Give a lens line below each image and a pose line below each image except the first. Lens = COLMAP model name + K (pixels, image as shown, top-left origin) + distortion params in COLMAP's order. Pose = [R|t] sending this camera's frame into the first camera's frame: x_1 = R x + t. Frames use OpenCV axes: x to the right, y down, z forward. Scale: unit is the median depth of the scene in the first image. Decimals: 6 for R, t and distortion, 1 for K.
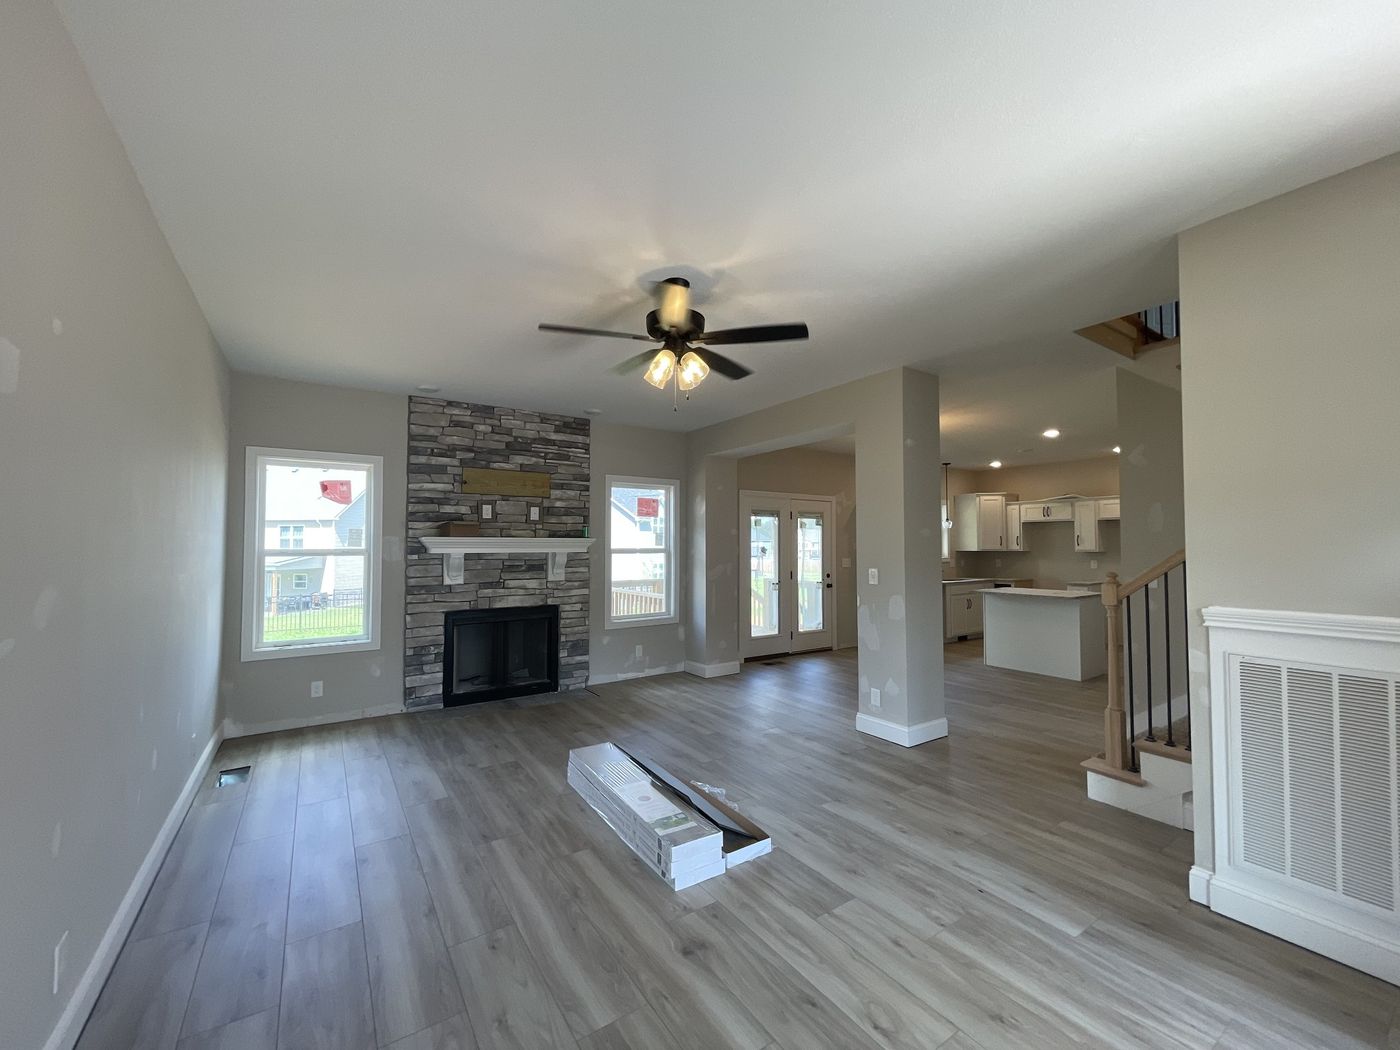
lens RADIAL K [[571.0, 0, 698.8], [0, 571.0, 529.9], [0, 0, 1]] dist [0.000089, 0.000059]
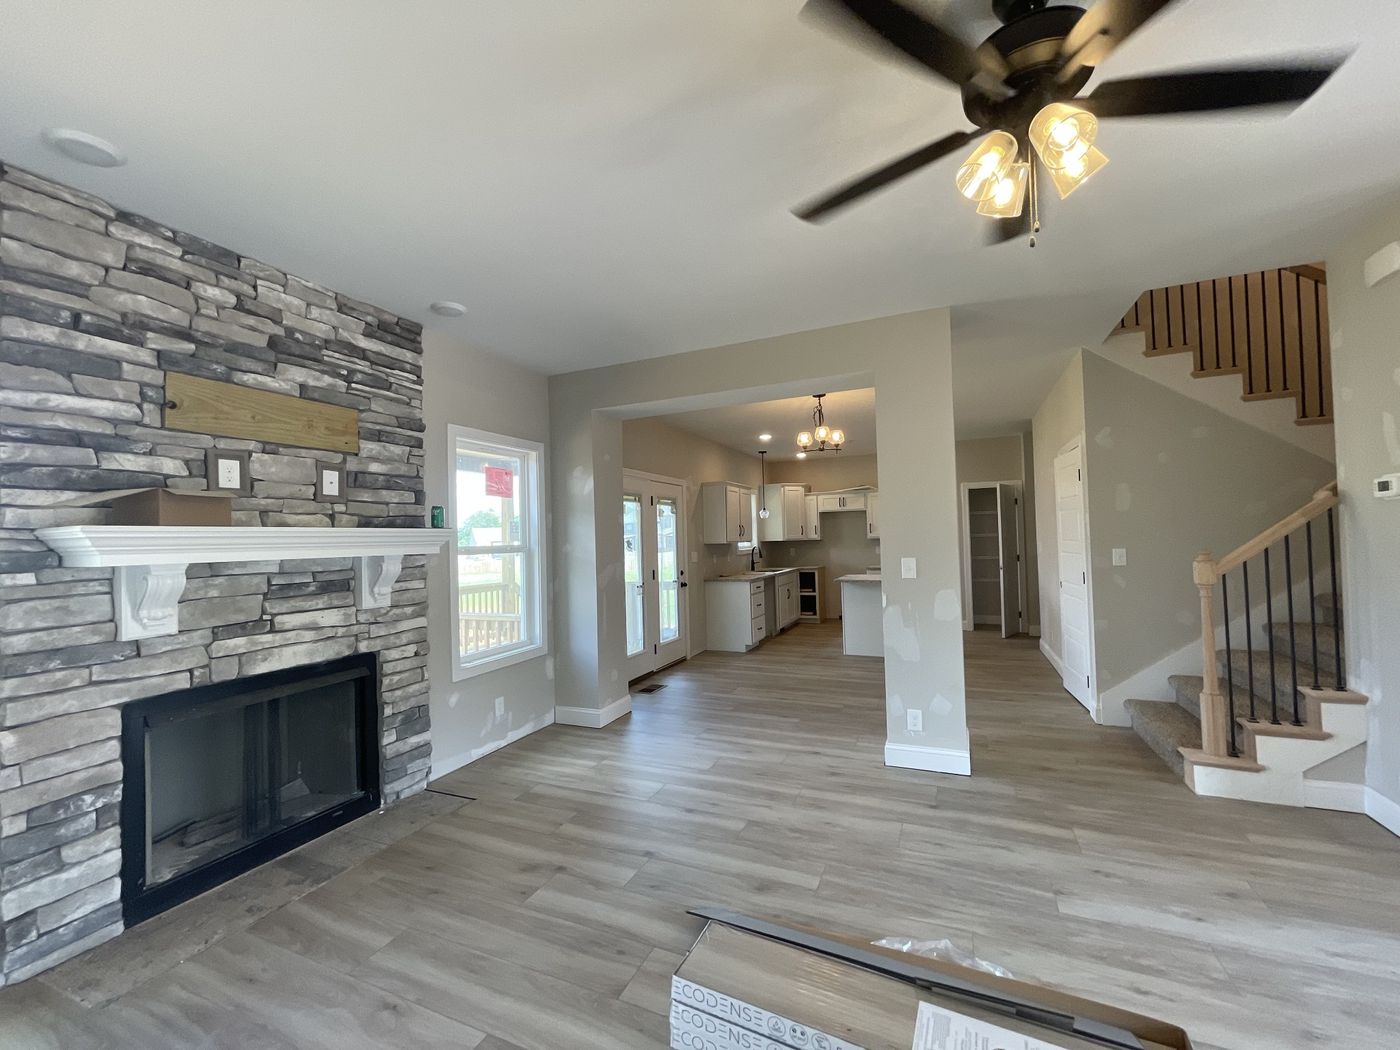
lens RADIAL K [[571.0, 0, 698.8], [0, 571.0, 529.9], [0, 0, 1]] dist [0.000089, 0.000059]
pose [[0.844802, -0.013790, 0.534901, -0.286204], [0.012480, 0.999904, 0.006067, 0.015719], [-0.534933, 0.001550, 0.844893, 0.382410]]
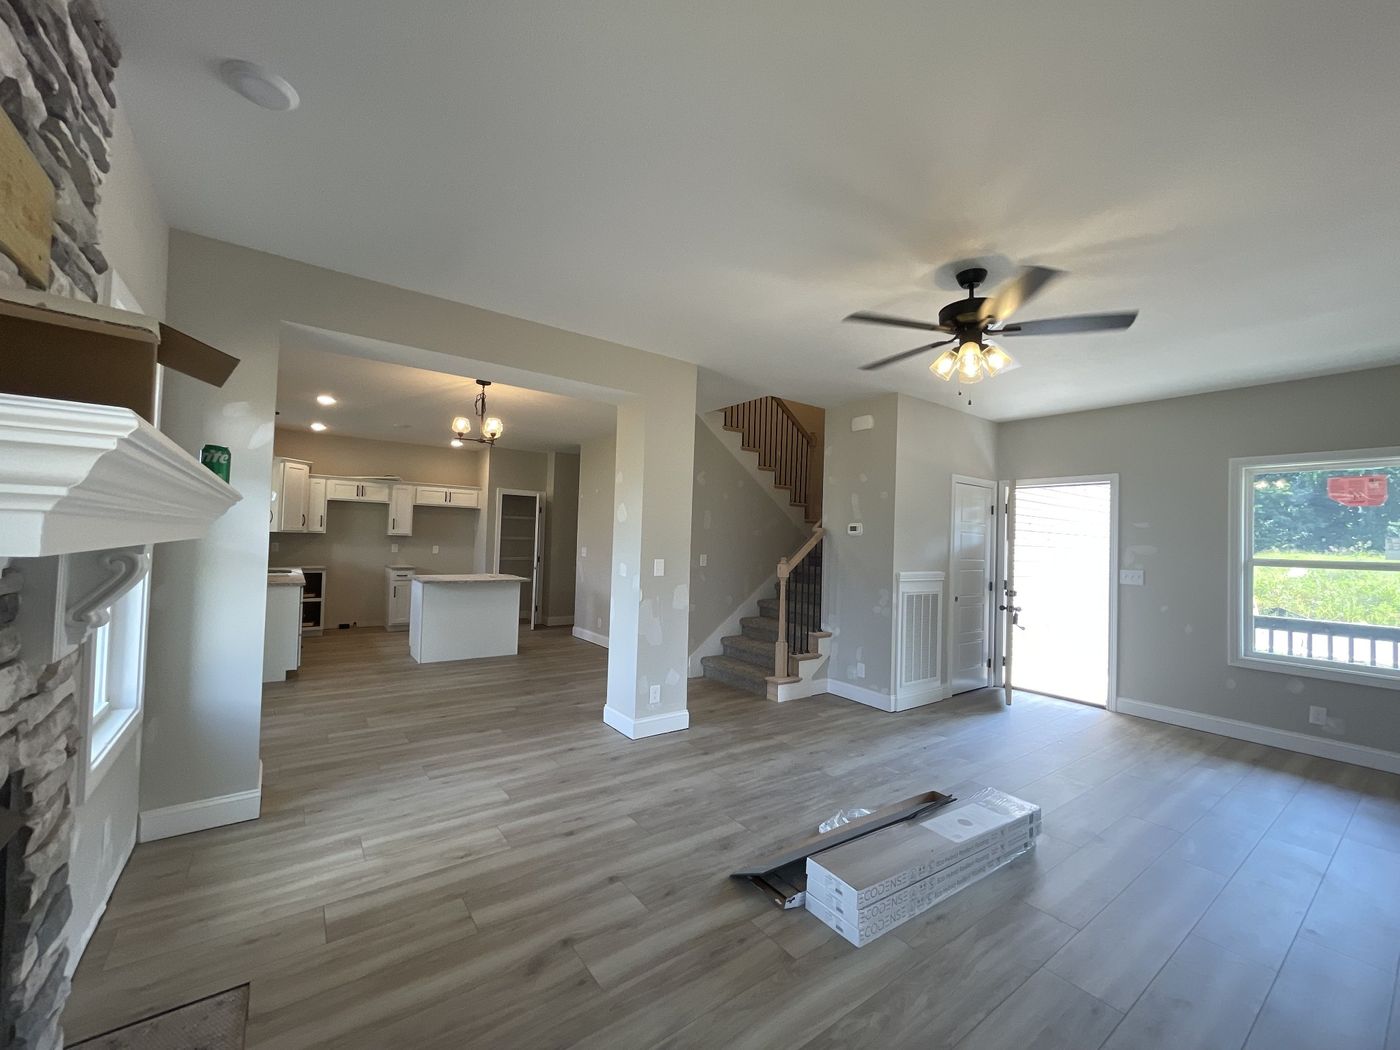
lens RADIAL K [[572.2, 0, 705.2], [0, 572.2, 528.0], [0, 0, 1]] dist [0.000811, 0.000130]
pose [[-0.050984, 0.022402, 0.998448, -0.510651], [-0.058650, 0.997956, -0.025386, 0.028108], [-0.996976, -0.059853, -0.049566, 0.767519]]
